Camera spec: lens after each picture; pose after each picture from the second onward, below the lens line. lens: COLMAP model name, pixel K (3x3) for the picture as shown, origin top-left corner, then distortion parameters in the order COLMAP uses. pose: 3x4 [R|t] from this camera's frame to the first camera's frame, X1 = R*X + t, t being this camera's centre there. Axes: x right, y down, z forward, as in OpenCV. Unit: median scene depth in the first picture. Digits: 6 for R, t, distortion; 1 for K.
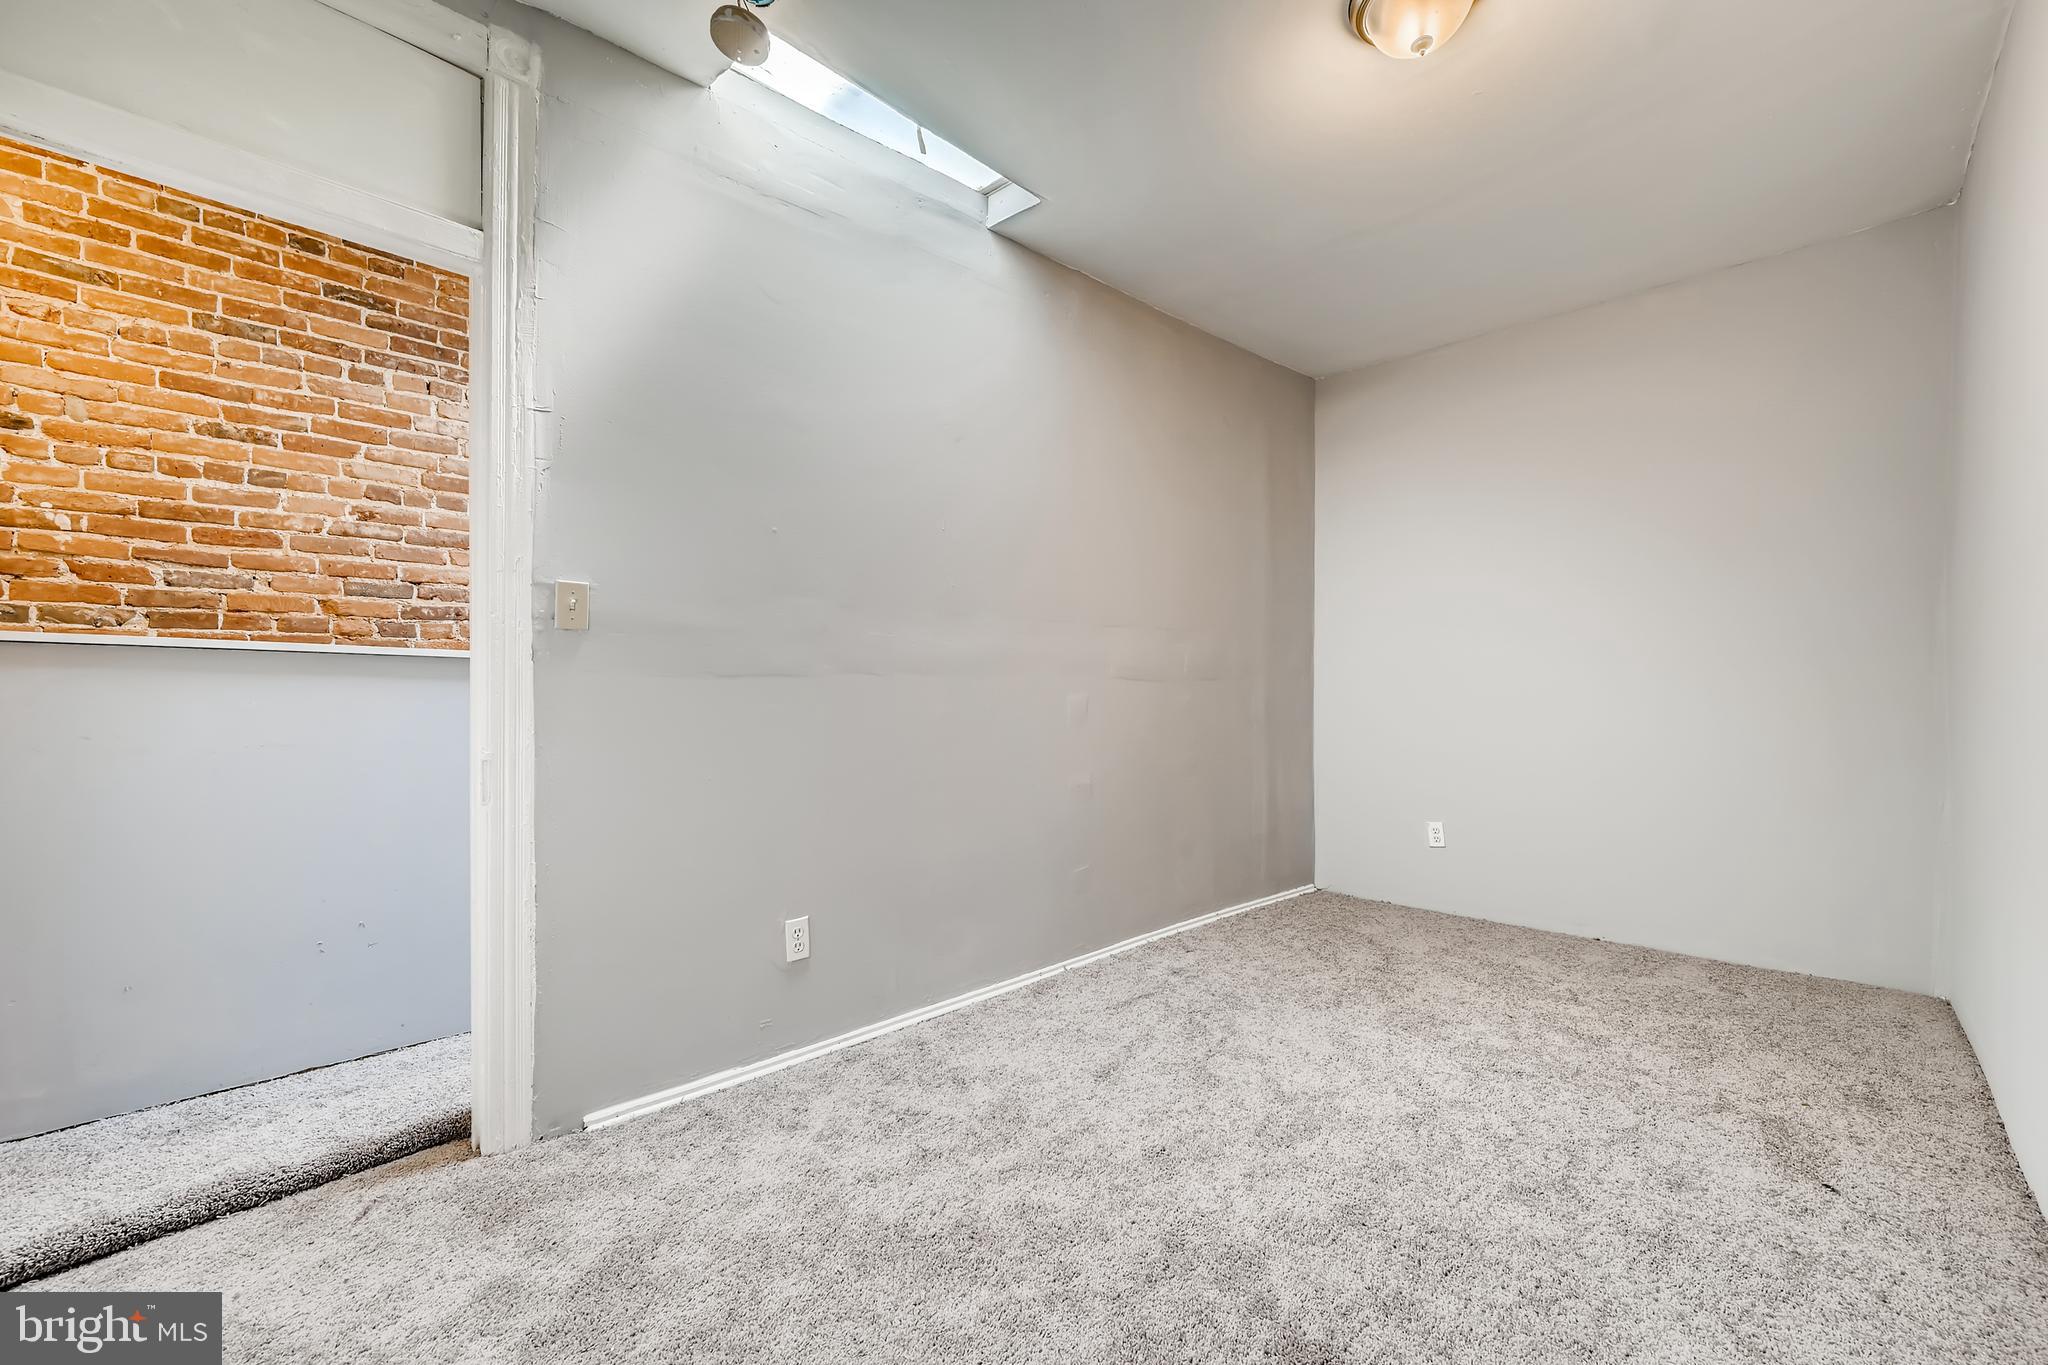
lens RADIAL K [[802.1, 0, 1018.6], [0, 802.1, 687.0], [0, 0, 1]] dist [0.001017, -0.000036]
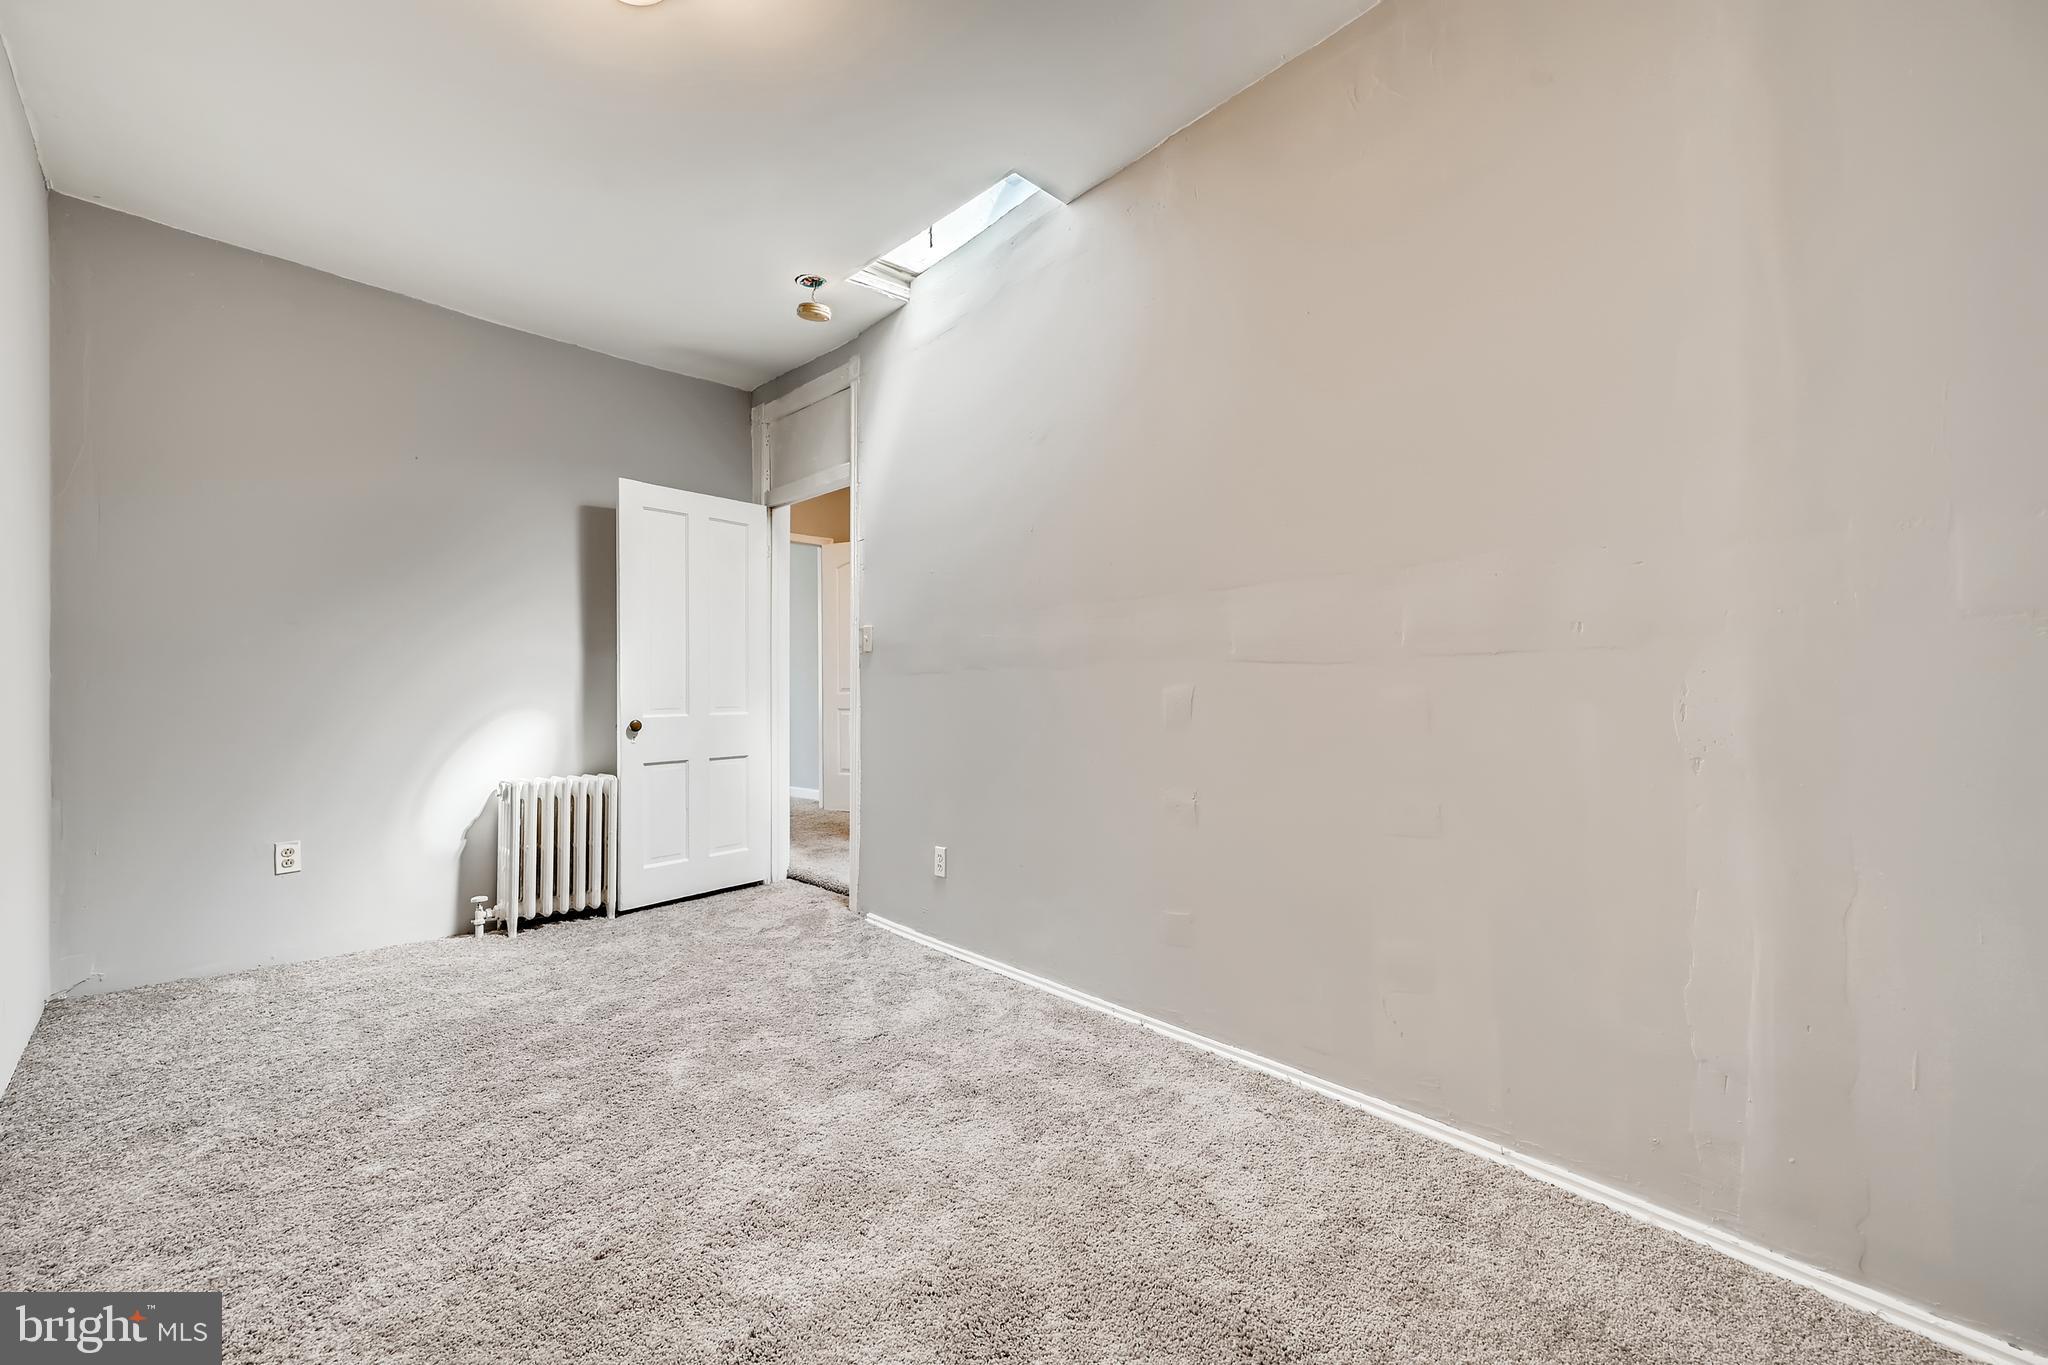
lens RADIAL K [[817.5, 0, 1019.4], [0, 817.5, 685.8], [0, 0, 1]] dist [0.000987, 0.000208]
pose [[0.007736, -0.004536, -0.999960, 1.136989], [0.005515, 0.999975, -0.004493, 0.016561], [0.999955, -0.005480, 0.007761, 1.121754]]
